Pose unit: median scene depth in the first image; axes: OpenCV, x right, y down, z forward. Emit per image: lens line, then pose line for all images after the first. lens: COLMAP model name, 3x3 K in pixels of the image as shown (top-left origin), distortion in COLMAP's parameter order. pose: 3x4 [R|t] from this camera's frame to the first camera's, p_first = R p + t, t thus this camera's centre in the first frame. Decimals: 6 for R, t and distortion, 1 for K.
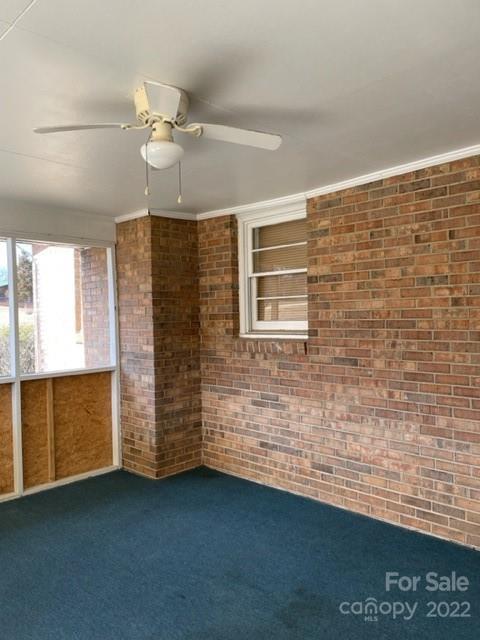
lens RADIAL K [[487.6, 0, 239.4], [0, 487.6, 319.6], [0, 0, 1]] dist [0.026679, -0.019145]
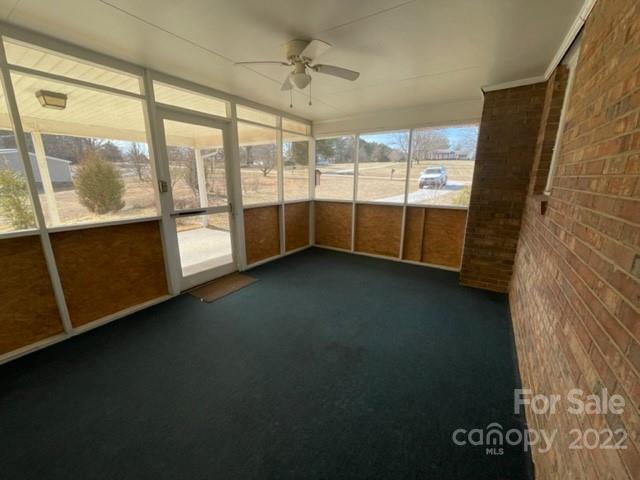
lens RADIAL K [[257.2, 0, 318.6], [0, 257.2, 240.0], [0, 0, 1]] dist [0.000943, 0.000024]
pose [[0.193428, 0.252445, -0.948081, 0.460068], [-0.022807, 0.967226, 0.252889, 0.002709], [0.980849, -0.027293, 0.192847, 0.412891]]
